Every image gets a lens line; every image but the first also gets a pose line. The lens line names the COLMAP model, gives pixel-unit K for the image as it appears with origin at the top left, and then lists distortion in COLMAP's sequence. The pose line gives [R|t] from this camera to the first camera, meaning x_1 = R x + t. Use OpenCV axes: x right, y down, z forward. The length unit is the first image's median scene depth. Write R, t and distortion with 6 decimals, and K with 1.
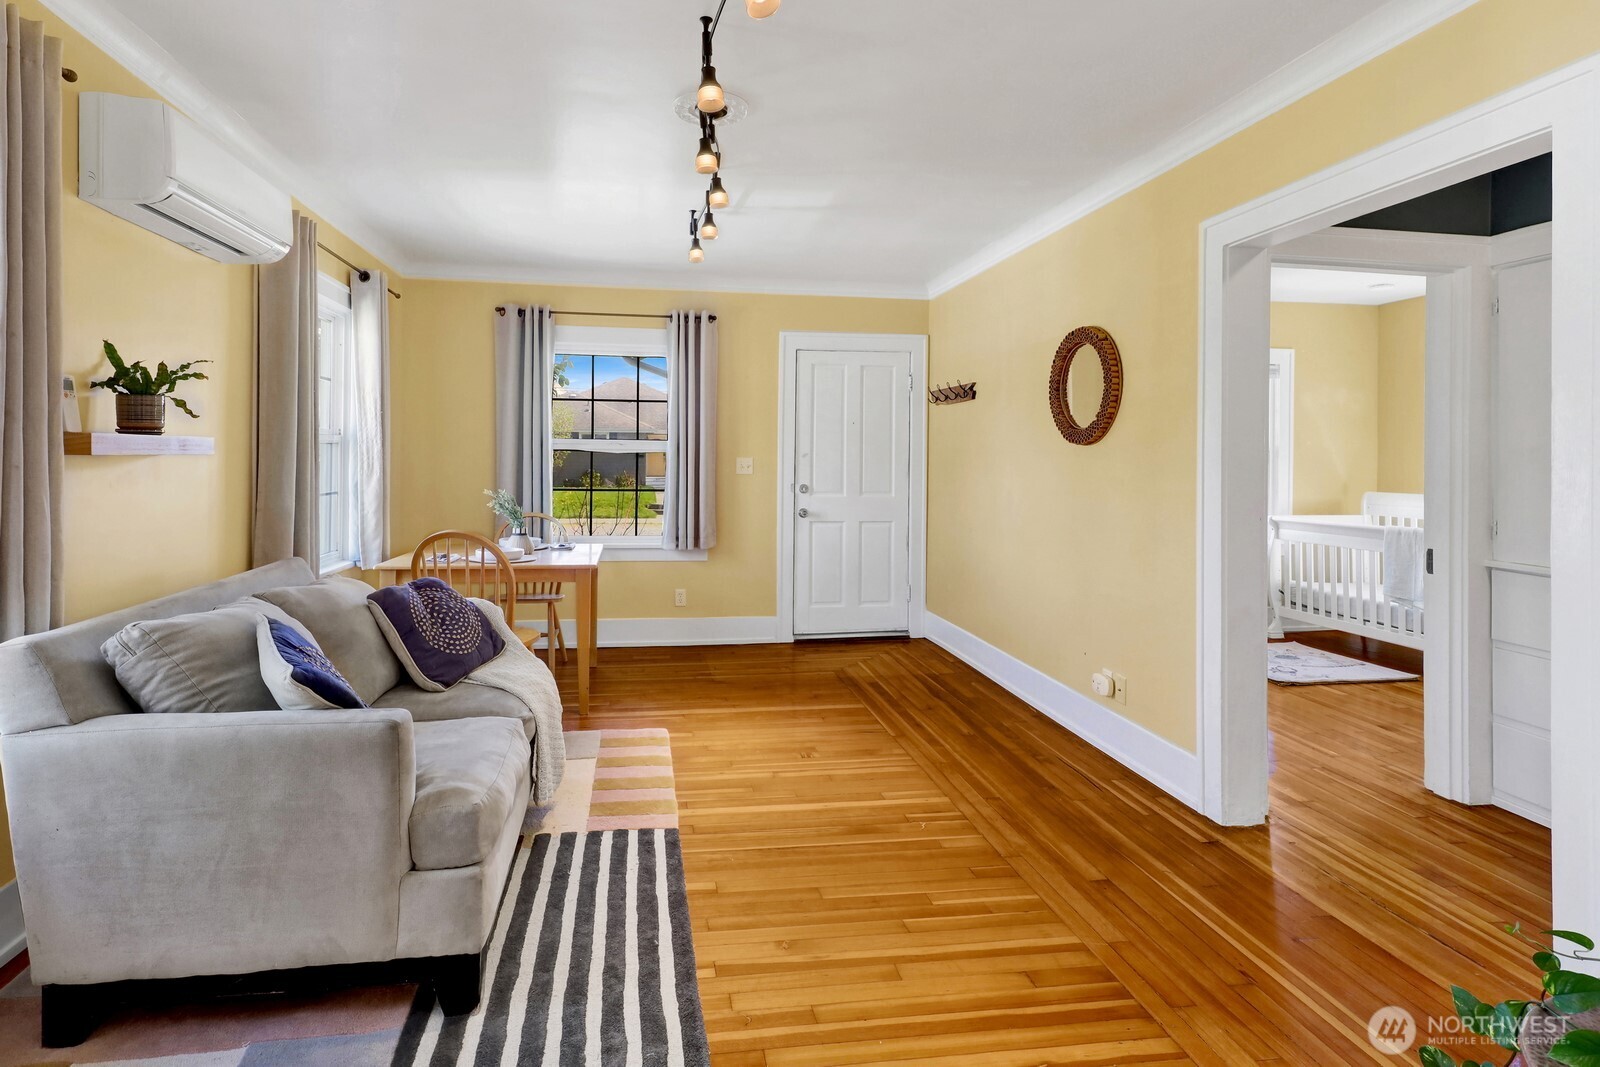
lens RADIAL K [[823.7, 0, 757.2], [0, 823.7, 447.2], [0, 0, 1]] dist [0.019670, -0.001083]
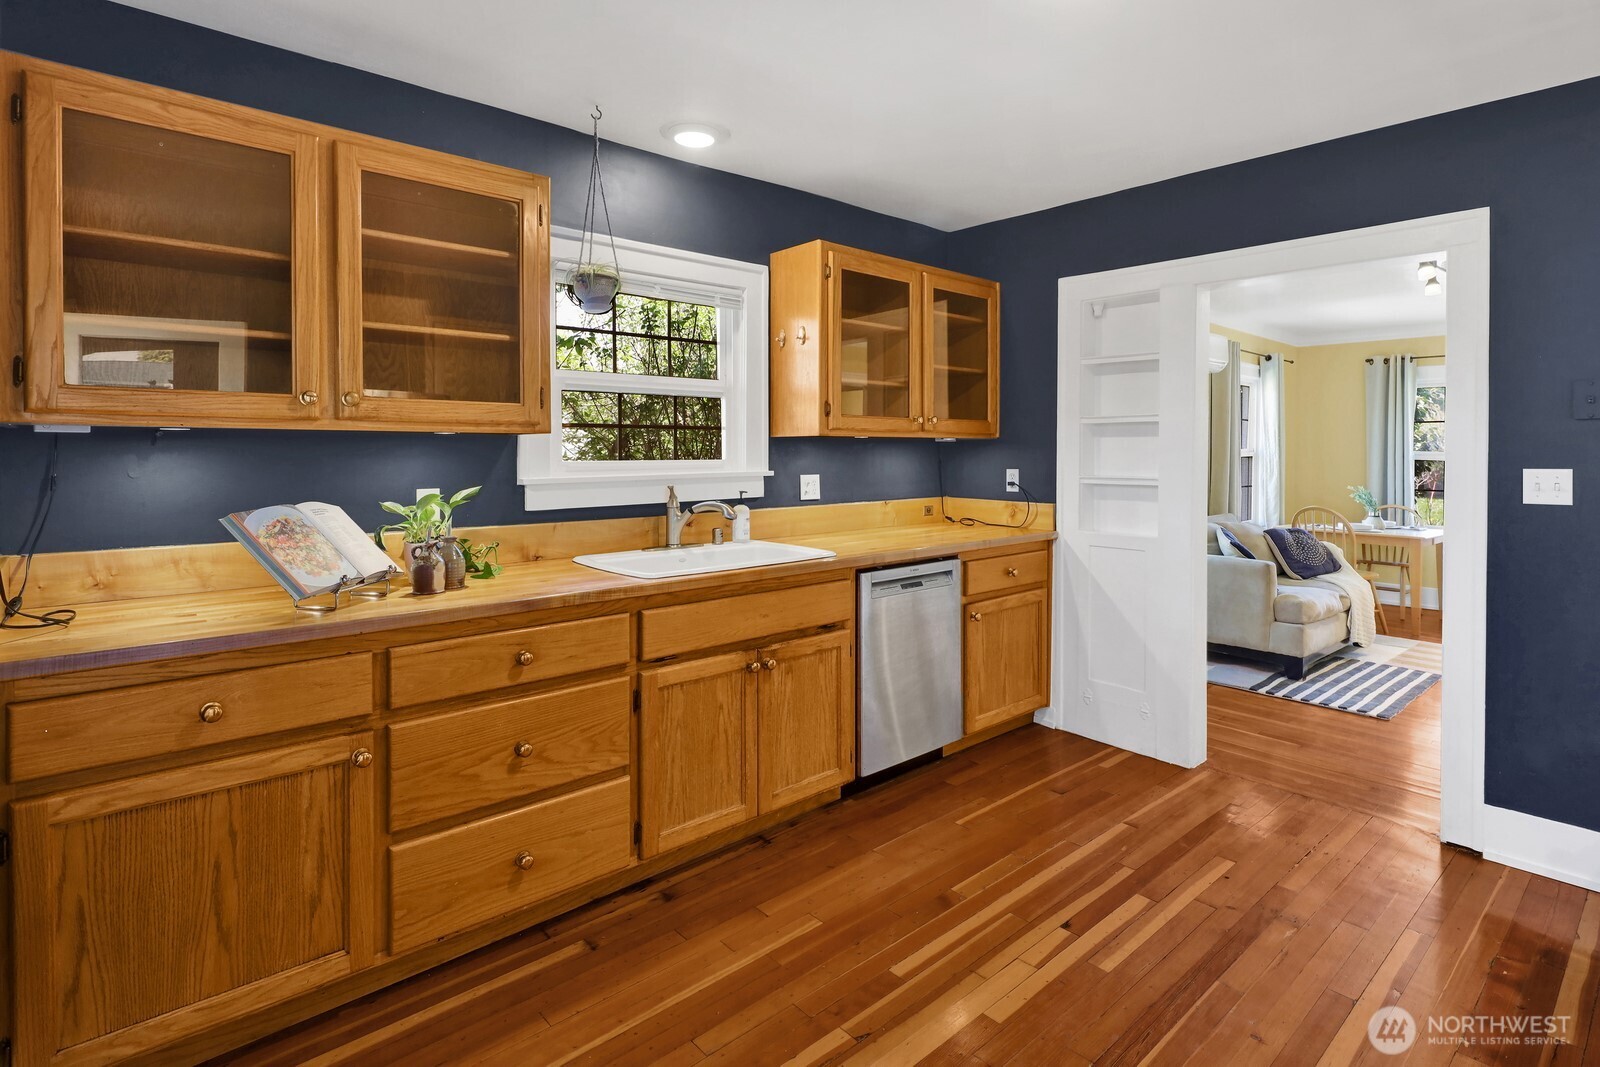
lens RADIAL K [[825.1, 0, 809.4], [0, 825.1, 456.6], [0, 0, 1]] dist [0.001695, 0.000281]
pose [[0.561103, -0.003438, -0.827739, 0.450425], [0.005612, 0.999984, -0.000348, -0.011096], [0.827727, -0.004450, 0.561113, -0.824025]]
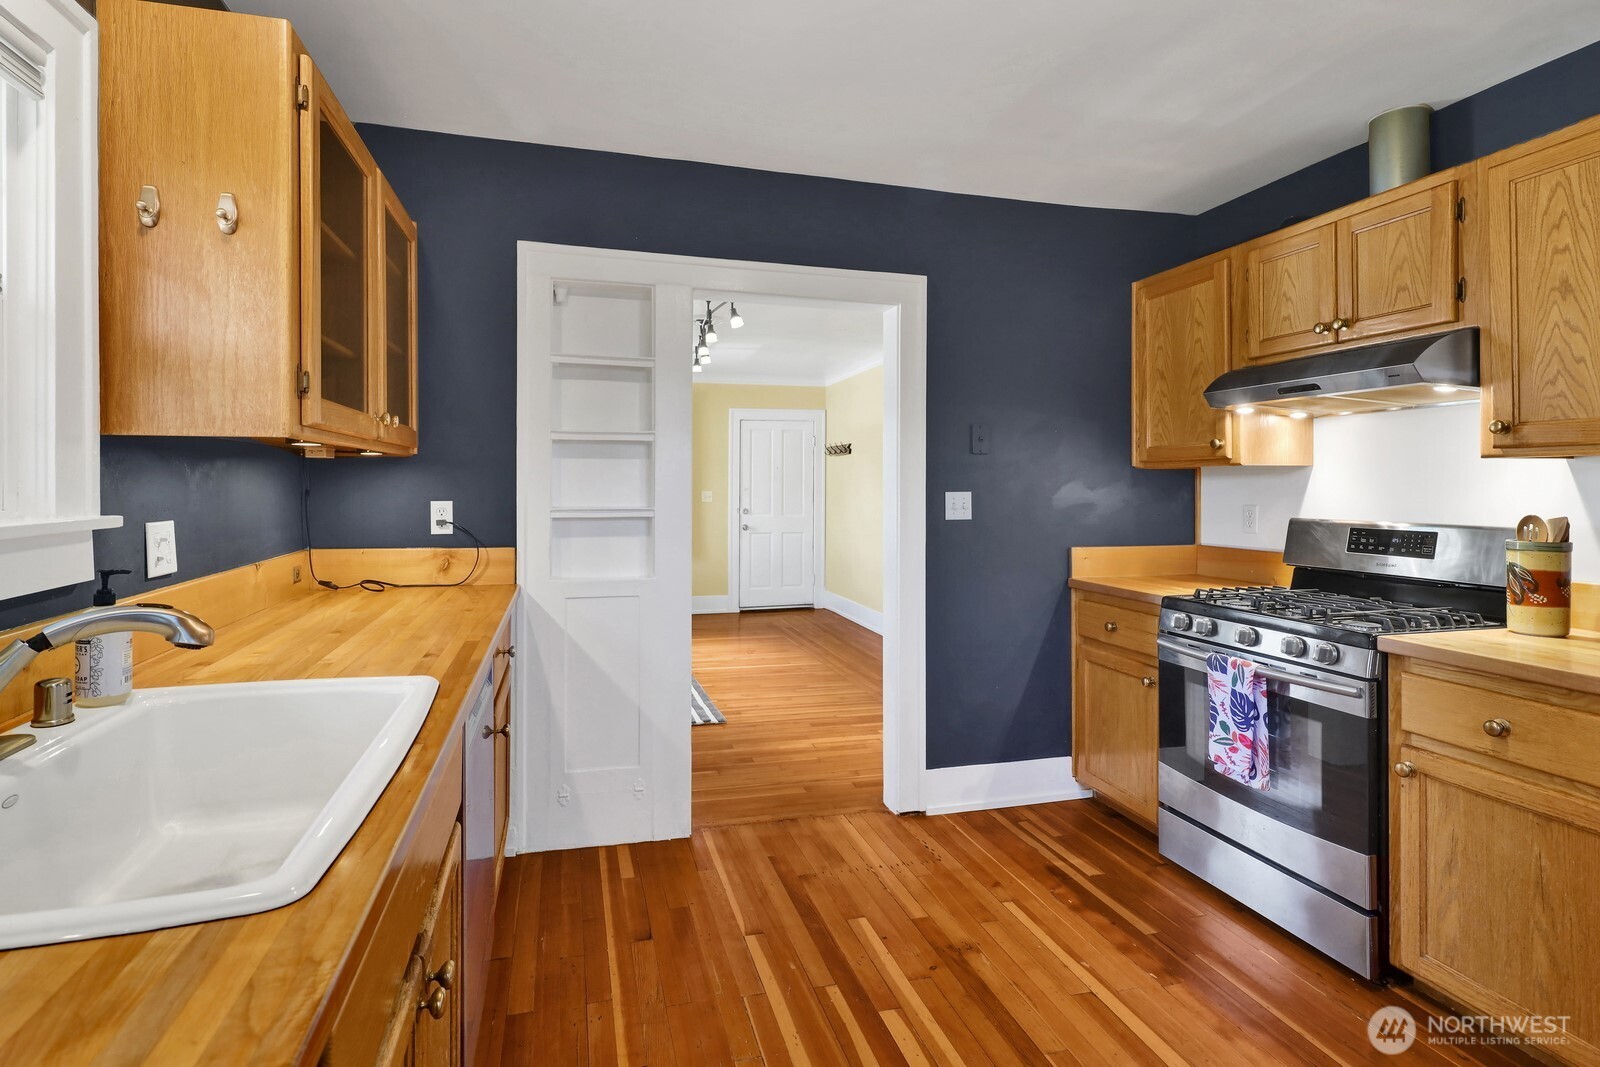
lens RADIAL K [[814.2, 0, 802.0], [0, 814.2, 485.8], [0, 0, 1]] dist [0.018513, 0.000215]
pose [[0.991105, -0.004981, 0.132992, -0.060207], [0.004026, 0.999964, 0.007448, -0.011385], [-0.133024, -0.006847, 0.991089, -0.766608]]
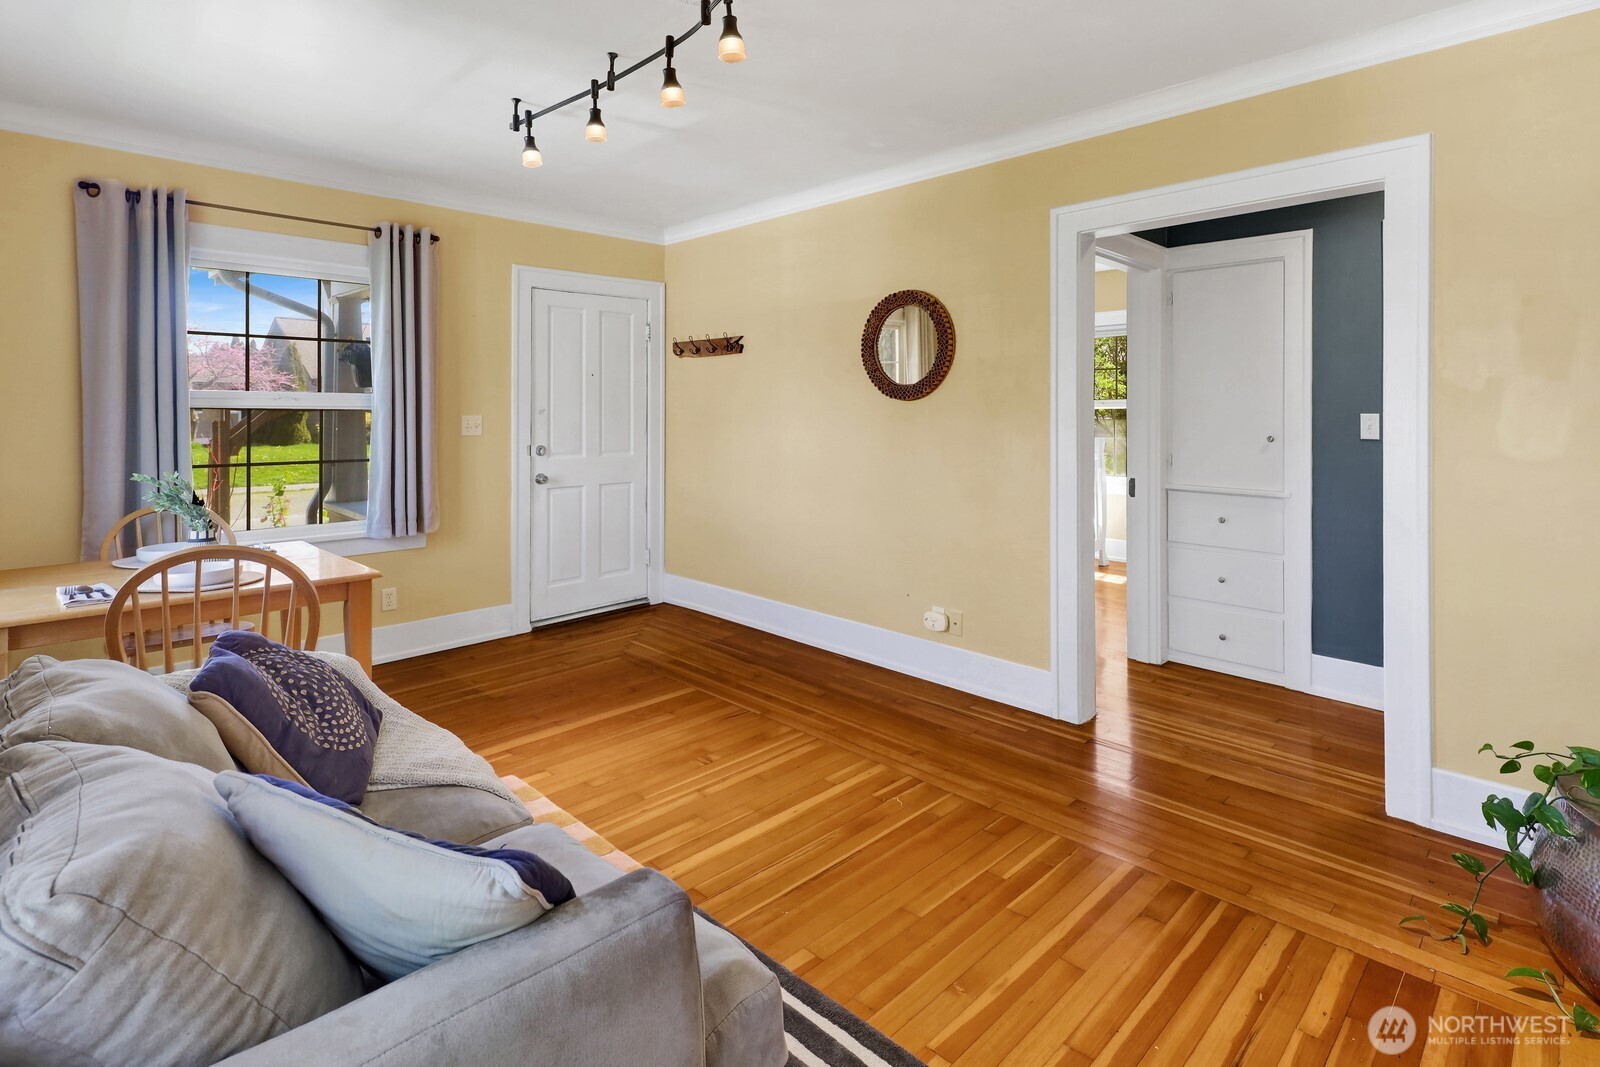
lens RADIAL K [[809.7, 0, 804.0], [0, 809.7, 403.2], [0, 0, 1]] dist [0.009964, -0.002472]
pose [[0.804125, -0.005030, 0.594439, -0.343378], [0.000953, 0.999974, 0.007172, -0.007098], [-0.594460, -0.005200, 0.804109, 0.243785]]
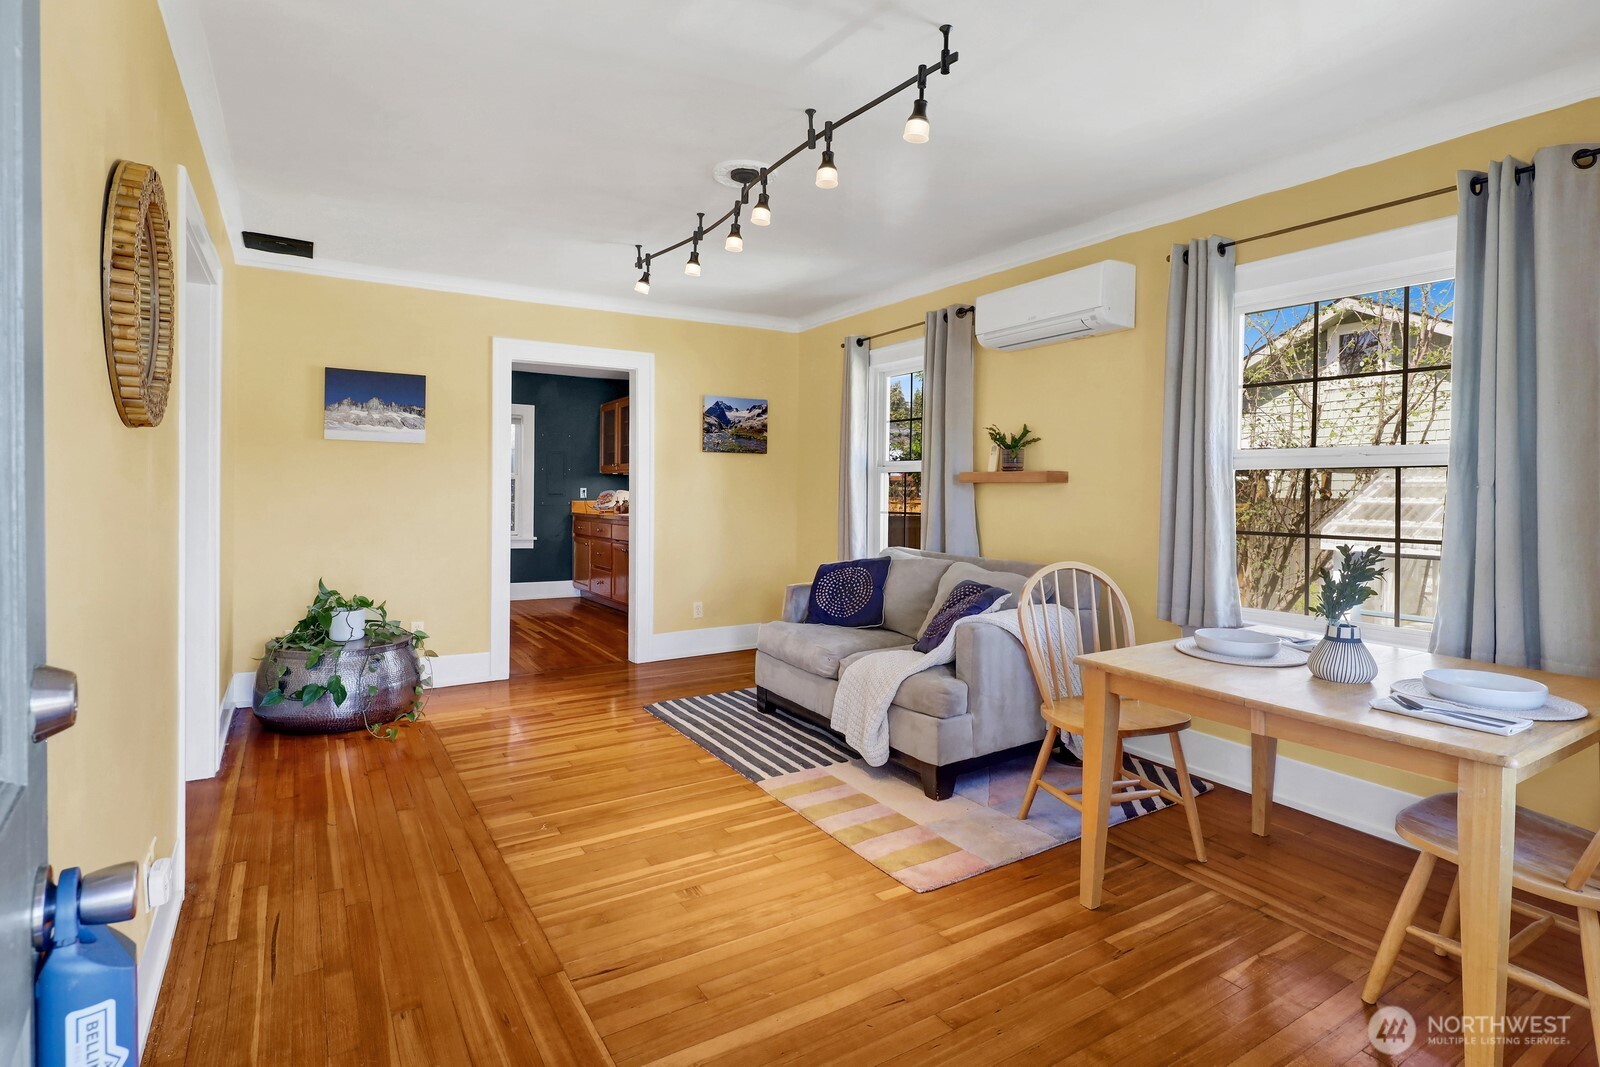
lens RADIAL K [[801.3, 0, 797.3], [0, 801.3, 502.1], [0, 0, 1]] dist [0.000121, -0.000071]
pose [[-0.920312, -0.011080, -0.391029, 0.236087], [-0.015149, 0.999858, 0.007324, 0.030038], [0.390892, 0.012664, -0.920349, 1.583502]]
